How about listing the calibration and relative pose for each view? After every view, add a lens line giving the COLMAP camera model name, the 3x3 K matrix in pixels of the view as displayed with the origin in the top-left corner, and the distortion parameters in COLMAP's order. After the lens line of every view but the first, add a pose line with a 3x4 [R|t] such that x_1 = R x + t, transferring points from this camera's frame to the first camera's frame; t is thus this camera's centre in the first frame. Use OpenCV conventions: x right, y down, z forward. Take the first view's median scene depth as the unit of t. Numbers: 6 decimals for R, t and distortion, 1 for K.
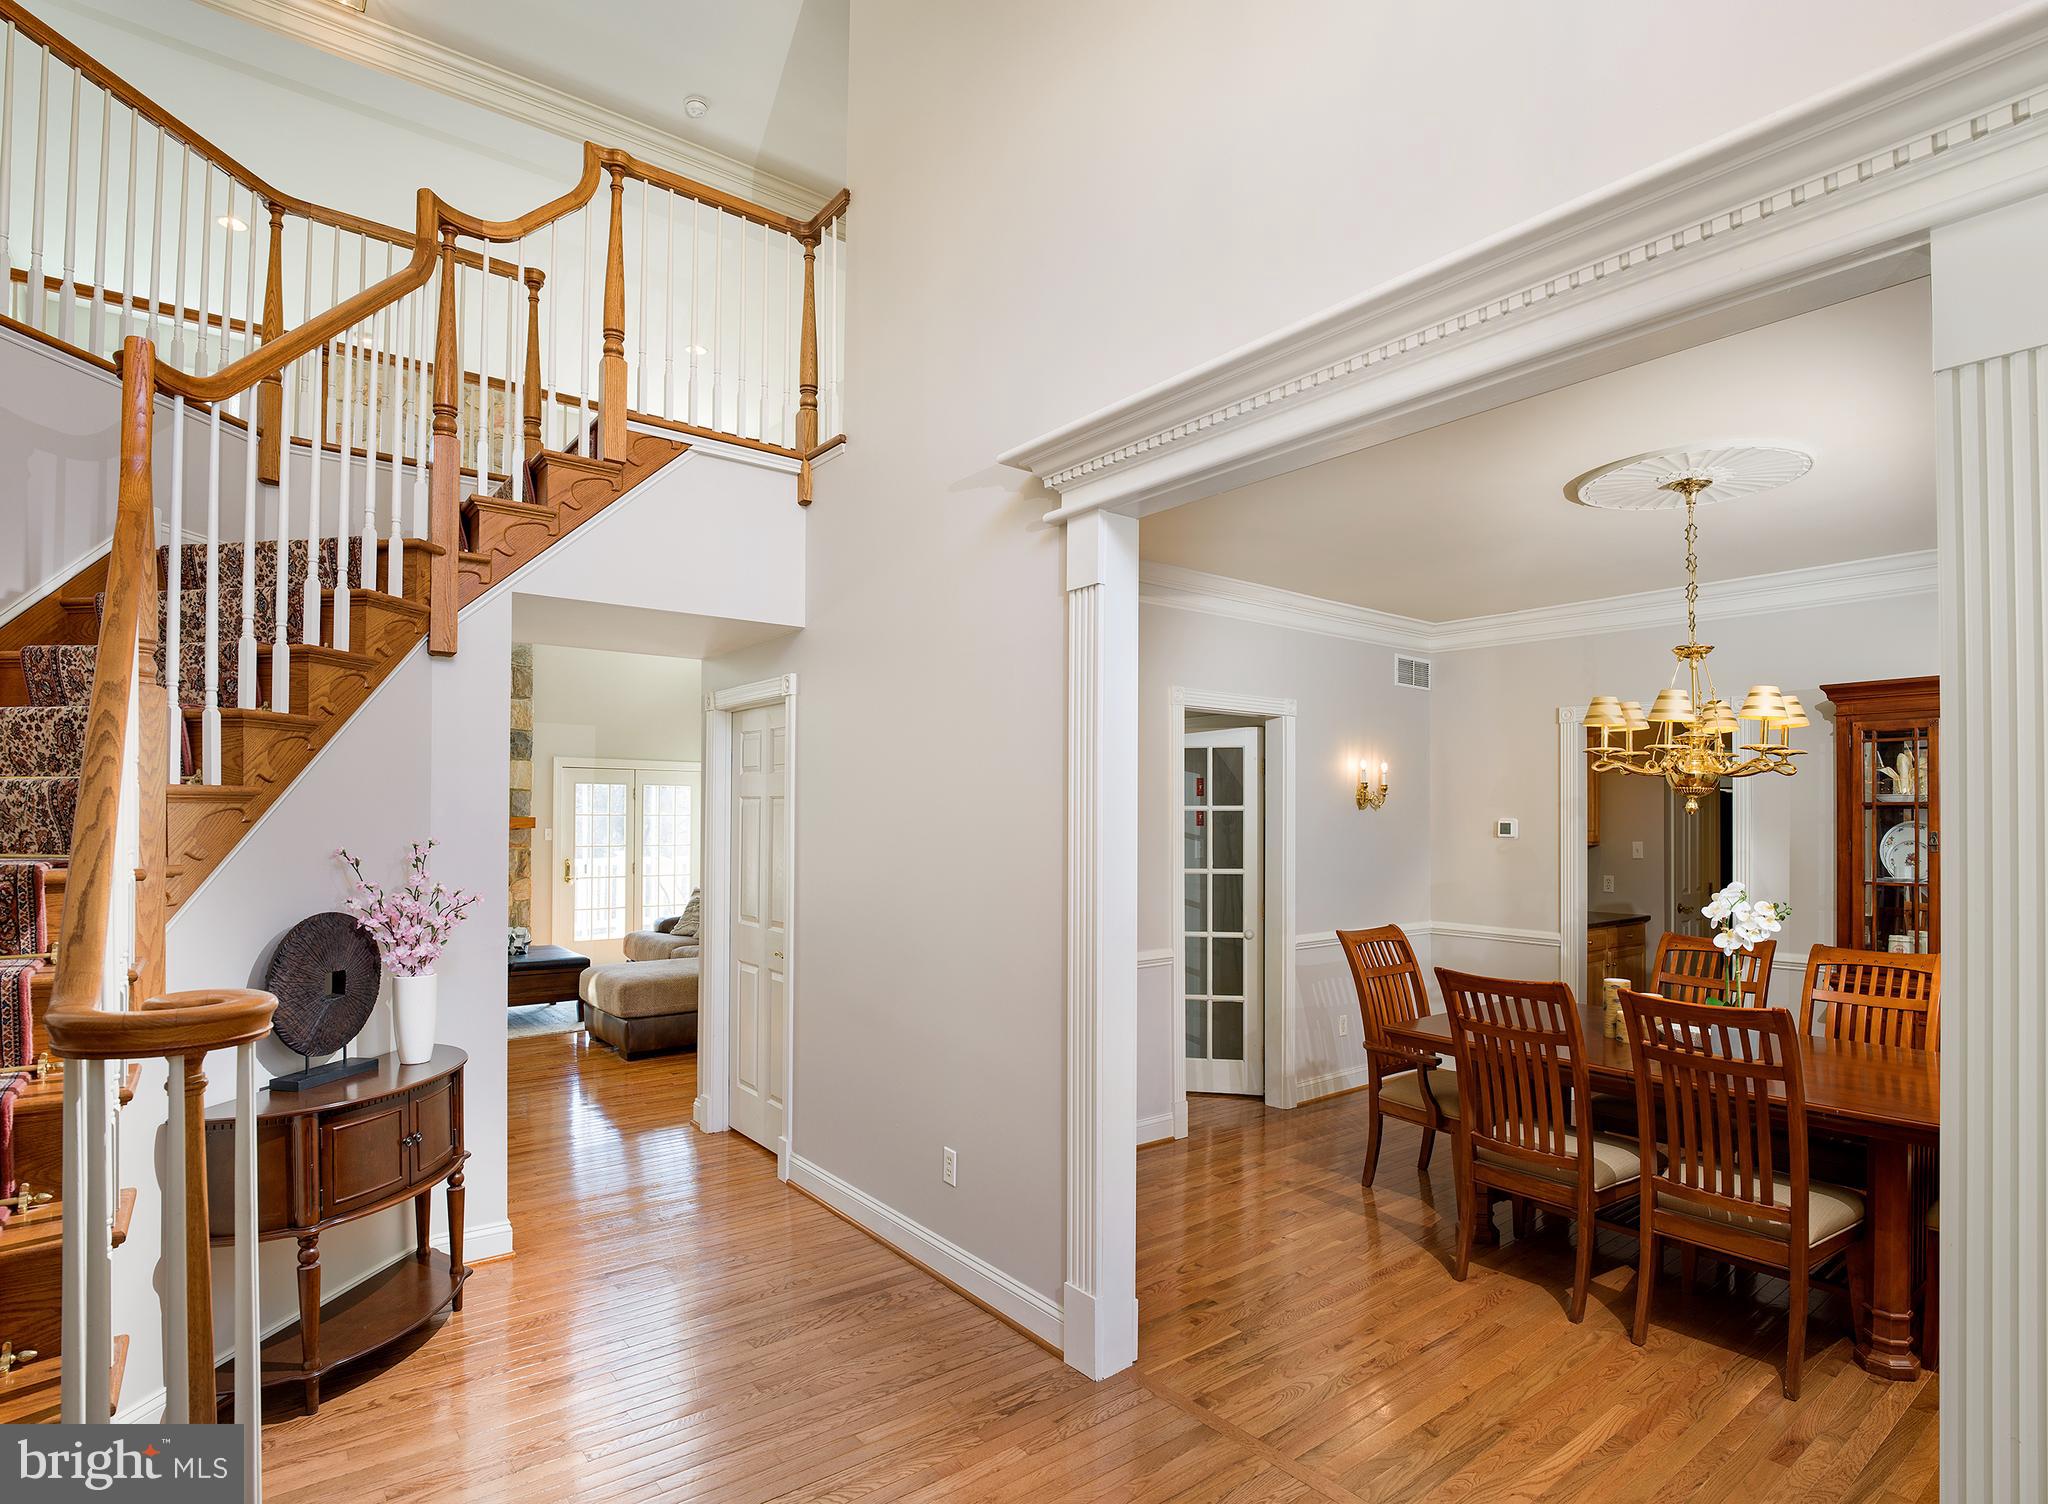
lens RADIAL K [[1055.7, 0, 1026.7], [0, 1055.7, 811.1], [0, 0, 1]] dist [-0.017158, -0.000438]
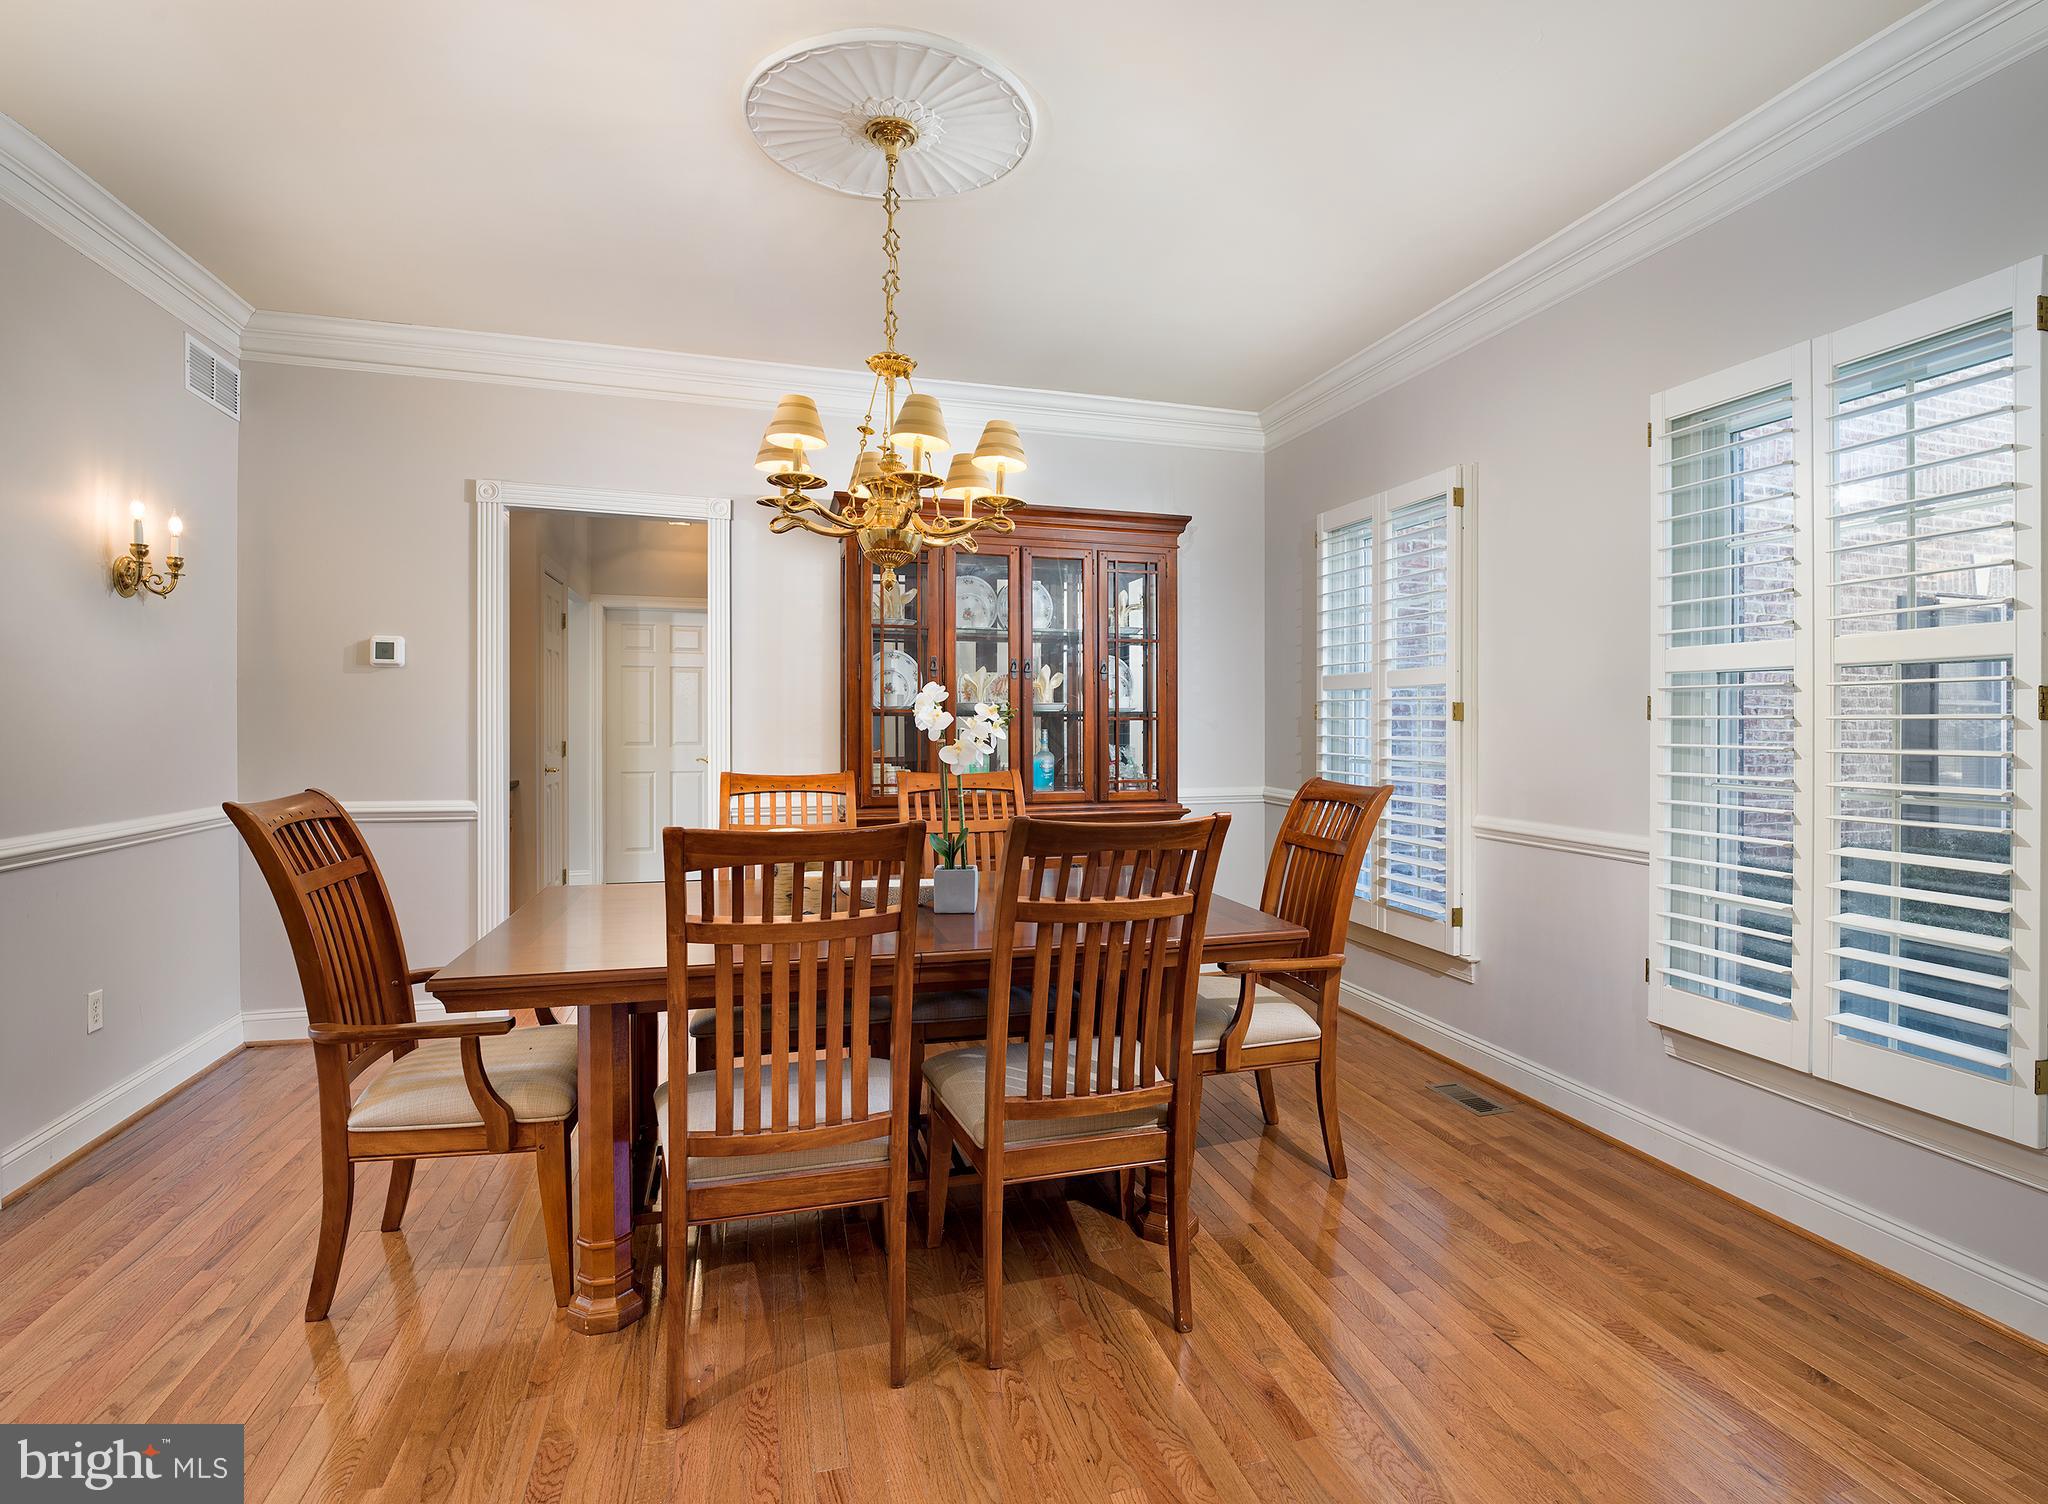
lens RADIAL K [[997.5, 0, 1024.0], [0, 997.5, 752.0], [0, 0, 1]] dist [-0.003040, -0.000549]
pose [[0.351449, -0.023545, 0.935911, 0.012002], [-0.013398, 0.999455, 0.030175, 0.081193], [-0.936111, -0.023145, 0.350942, 0.581753]]
